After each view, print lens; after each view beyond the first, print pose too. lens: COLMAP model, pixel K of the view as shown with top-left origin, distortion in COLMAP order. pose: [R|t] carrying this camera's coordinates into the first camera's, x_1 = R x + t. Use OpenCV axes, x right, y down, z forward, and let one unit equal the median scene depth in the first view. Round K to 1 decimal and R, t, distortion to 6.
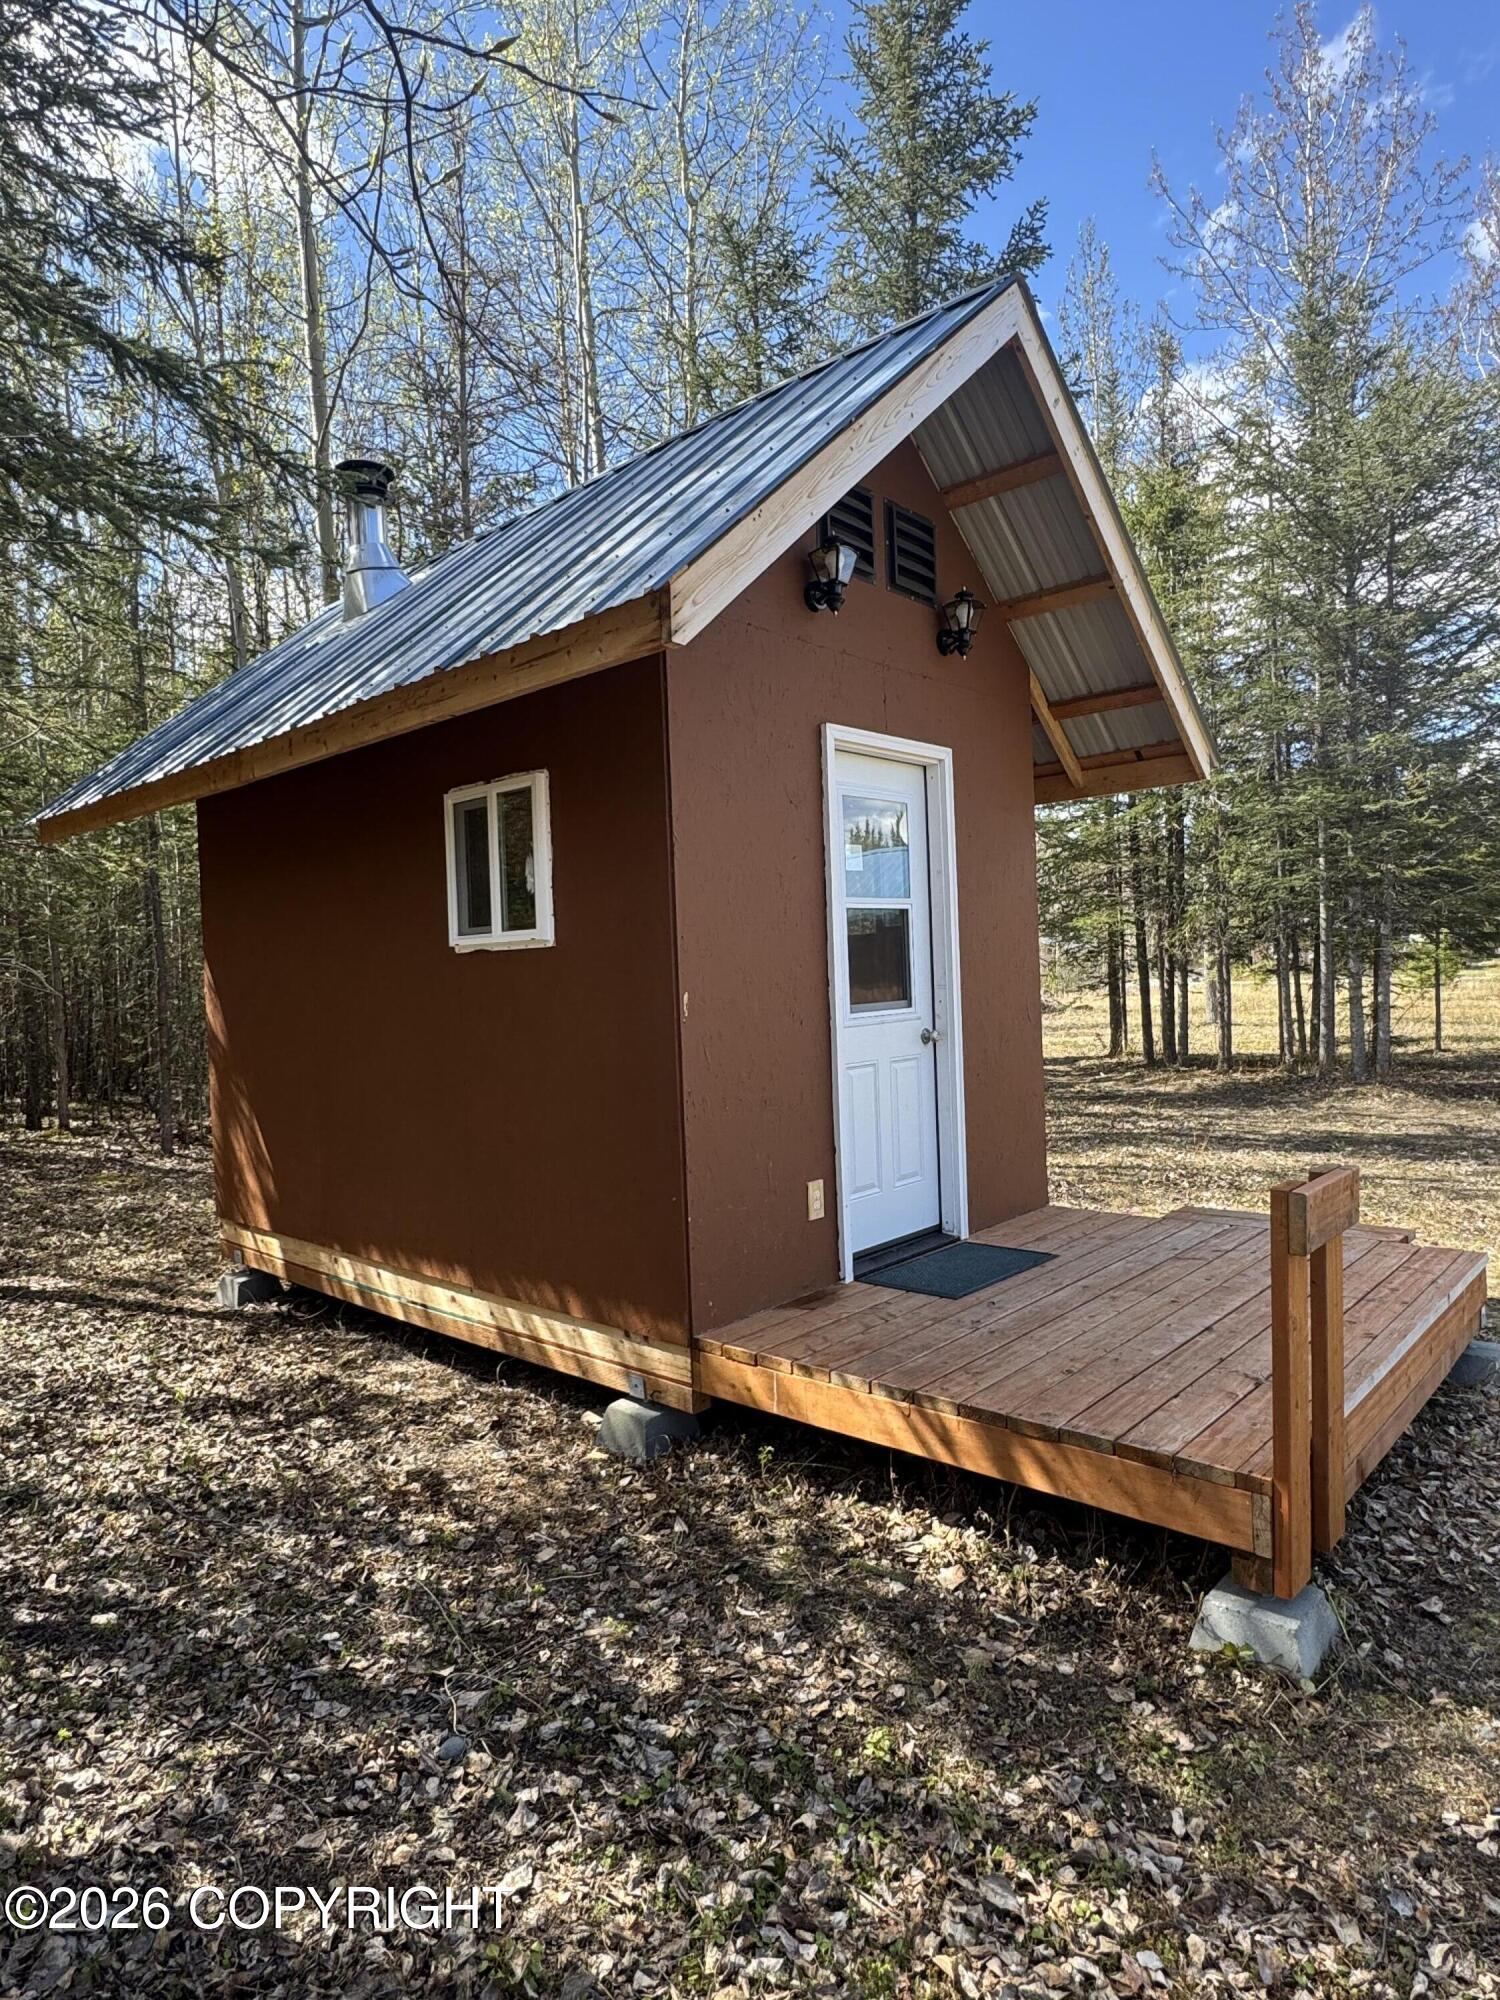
lens RADIAL K [[1160.2, 0, 750.8], [0, 1160.2, 1002.1], [0, 0, 1]] dist [-0.002831, 0.001721]
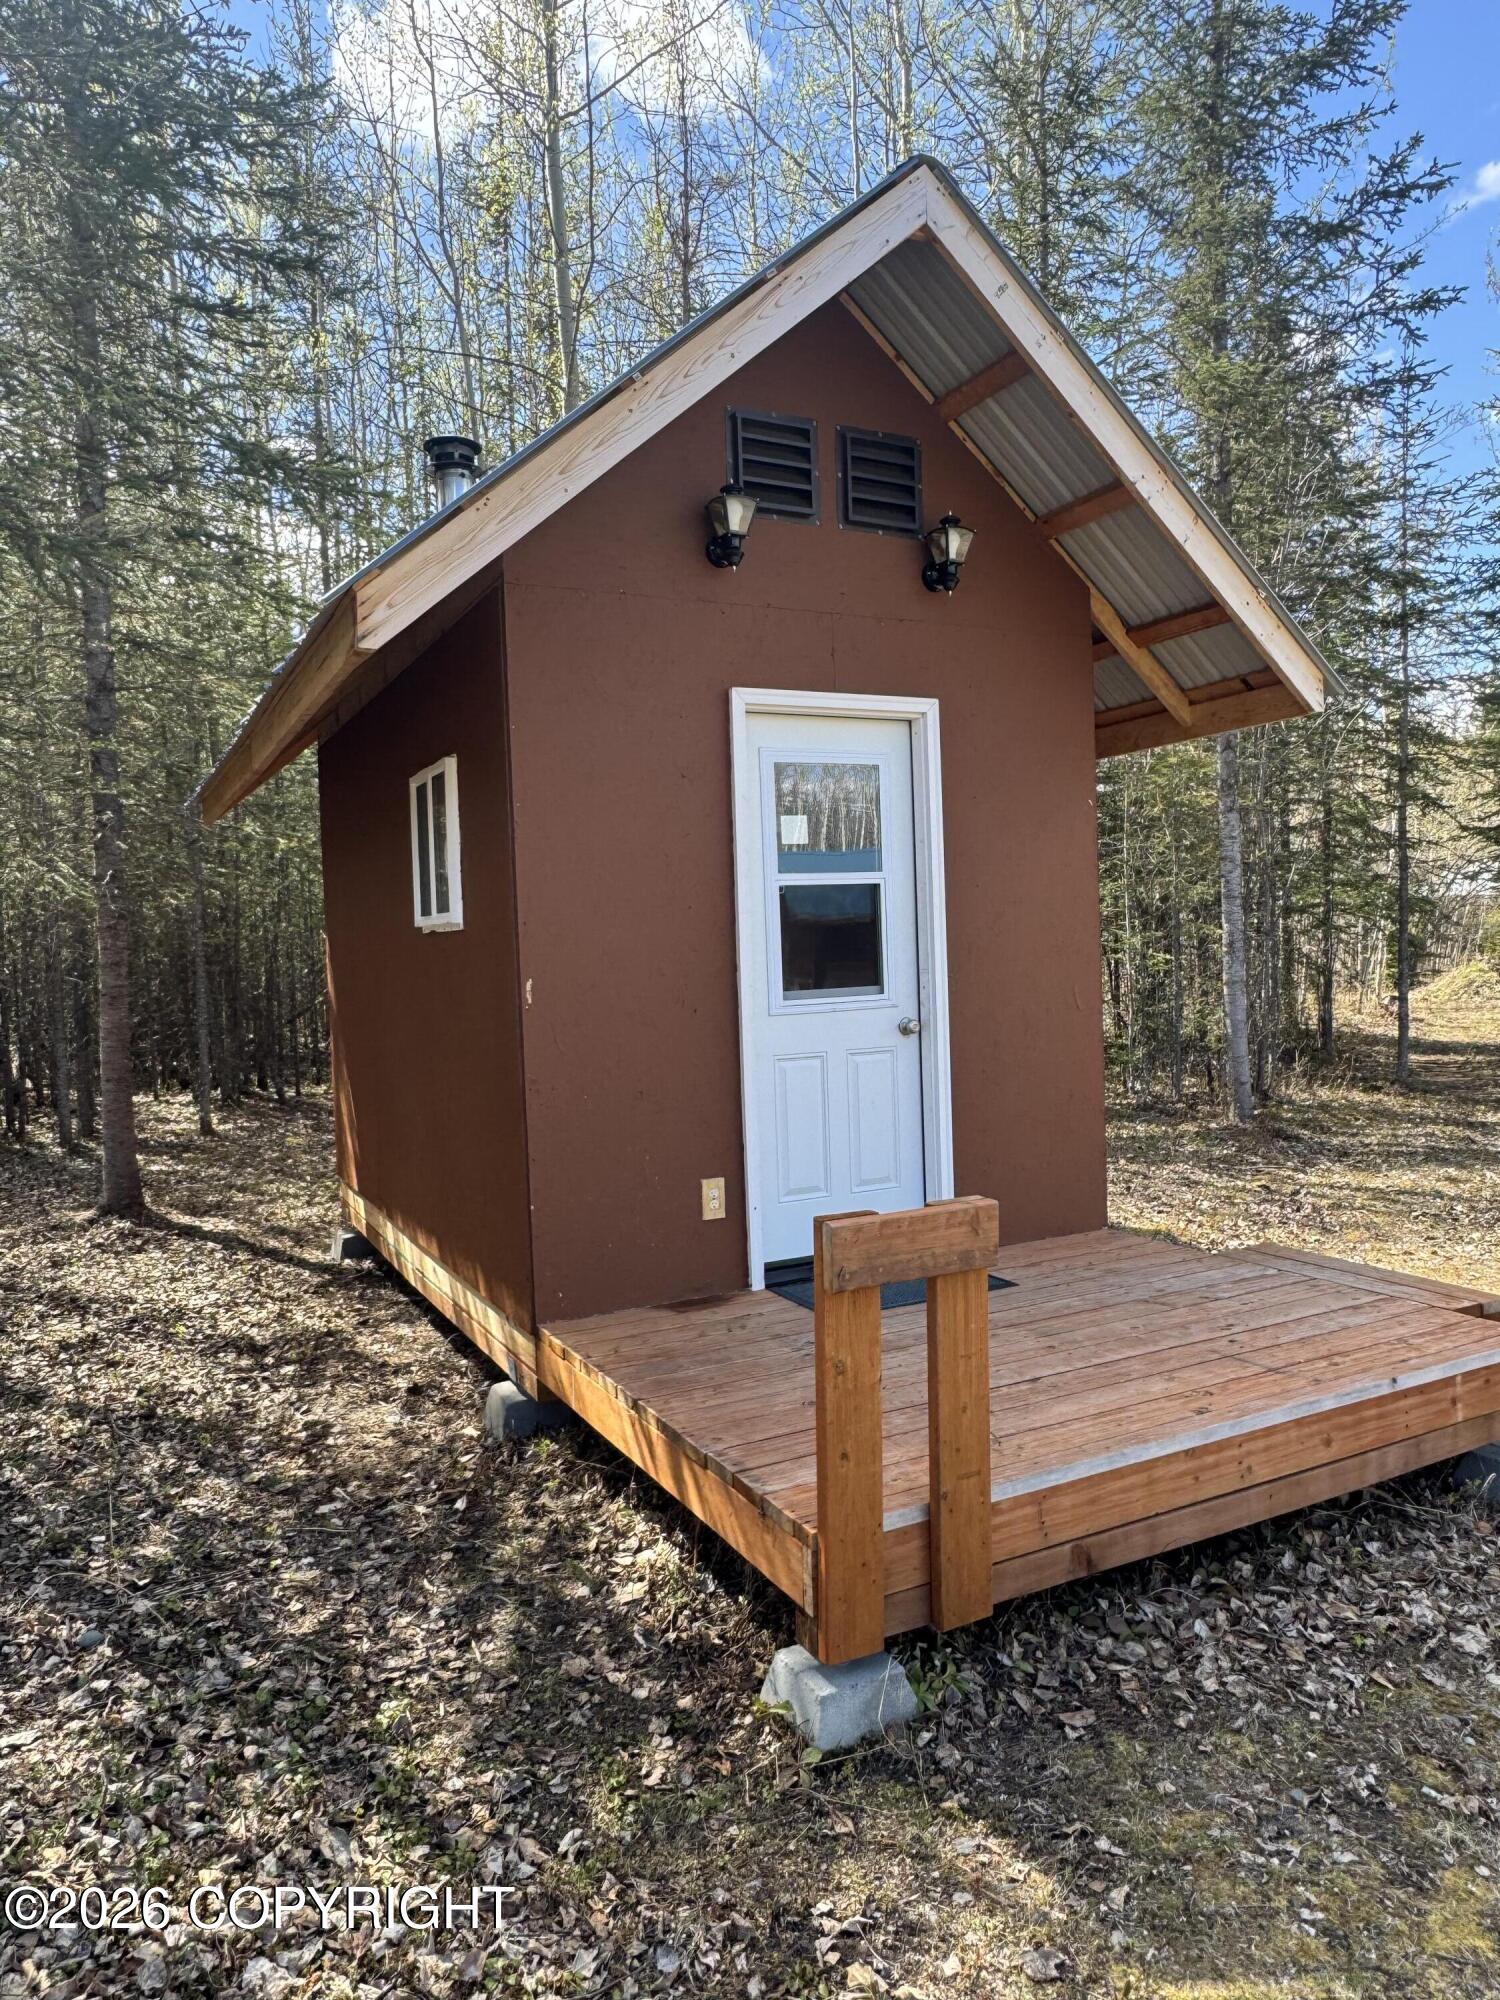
lens RADIAL K [[1333.9, 0, 750.5], [0, 1333.9, 1000.4], [0, 0, 1]] dist [-0.000289, 0.000343]
pose [[0.932853, 0.021464, -0.359618, 0.500649], [-0.010836, 0.999444, 0.031544, -0.026498], [0.360095, -0.025529, 0.932566, 0.006107]]
